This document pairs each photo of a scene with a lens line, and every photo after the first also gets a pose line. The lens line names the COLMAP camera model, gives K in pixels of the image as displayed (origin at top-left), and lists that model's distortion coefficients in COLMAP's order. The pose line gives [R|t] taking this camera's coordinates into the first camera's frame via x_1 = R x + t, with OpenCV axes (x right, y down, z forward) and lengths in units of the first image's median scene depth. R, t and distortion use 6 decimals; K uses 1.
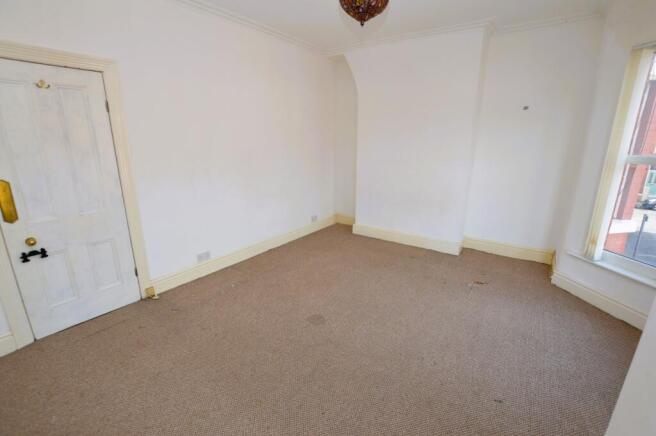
lens RADIAL K [[294.7, 0, 329.5], [0, 294.7, 216.7], [0, 0, 1]] dist [-0.029704, 0.000346]
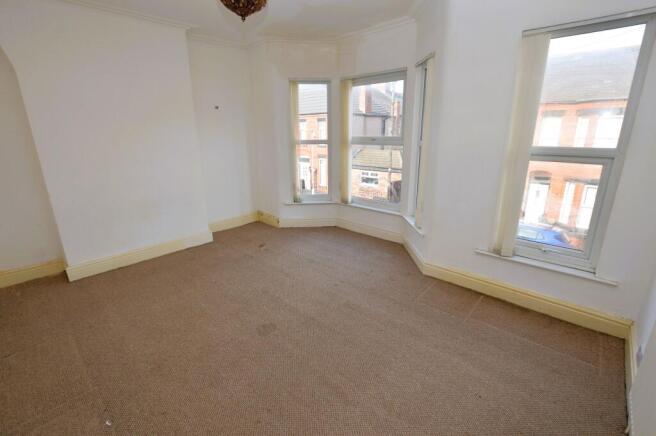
lens RADIAL K [[294.7, 0, 329.5], [0, 294.7, 216.7], [0, 0, 1]] dist [-0.029704, 0.000346]
pose [[0.109095, -0.266406, 0.957667, -0.591593], [0.271948, 0.934661, 0.229026, -0.093386], [-0.956108, 0.235450, 0.174415, 0.427249]]
